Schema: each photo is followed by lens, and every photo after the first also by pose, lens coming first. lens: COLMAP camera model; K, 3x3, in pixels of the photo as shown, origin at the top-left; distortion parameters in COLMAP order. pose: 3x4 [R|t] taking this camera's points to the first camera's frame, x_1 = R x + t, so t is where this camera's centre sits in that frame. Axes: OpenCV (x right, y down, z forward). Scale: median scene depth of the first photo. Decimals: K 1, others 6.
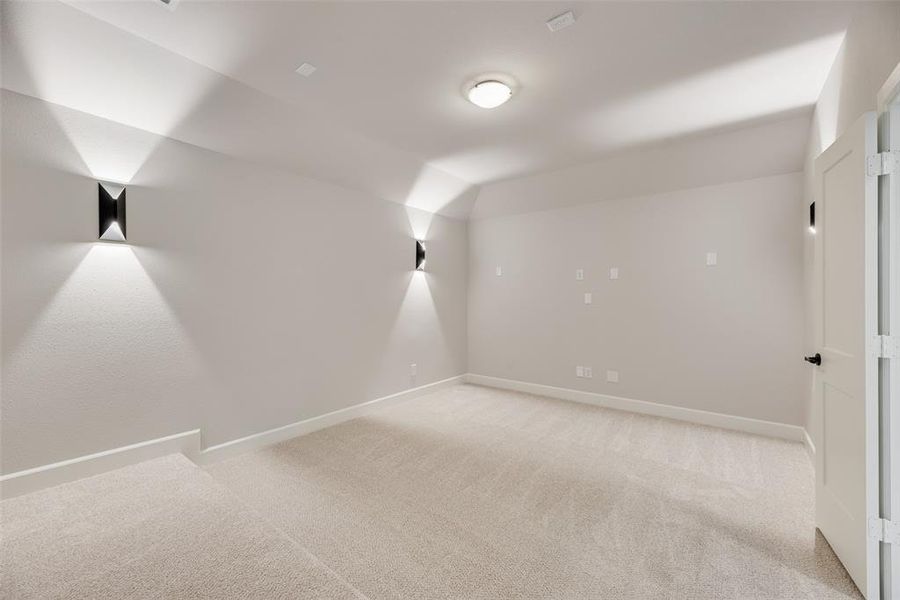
lens RADIAL K [[359.6, 0, 450.0], [0, 359.6, 298.4], [0, 0, 1]] dist [-0.002726, -0.000869]
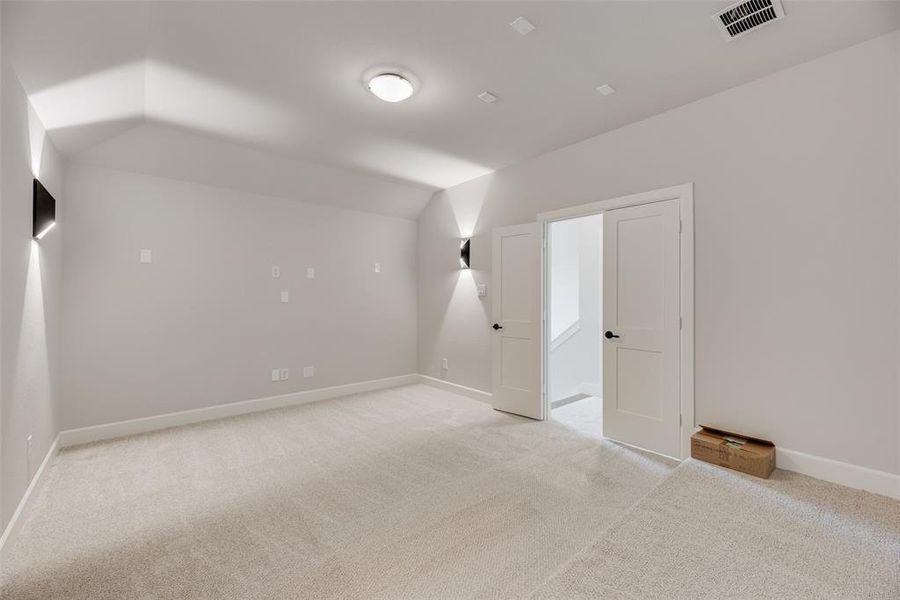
lens RADIAL K [[359.6, 0, 449.1], [0, 359.6, 297.8], [0, 0, 1]] dist [-0.002726, -0.000869]
pose [[0.203615, -0.004771, 0.979039, -0.630477], [0.000383, 0.999988, 0.004794, -0.002721], [-0.979051, -0.000601, 0.203614, 0.505490]]
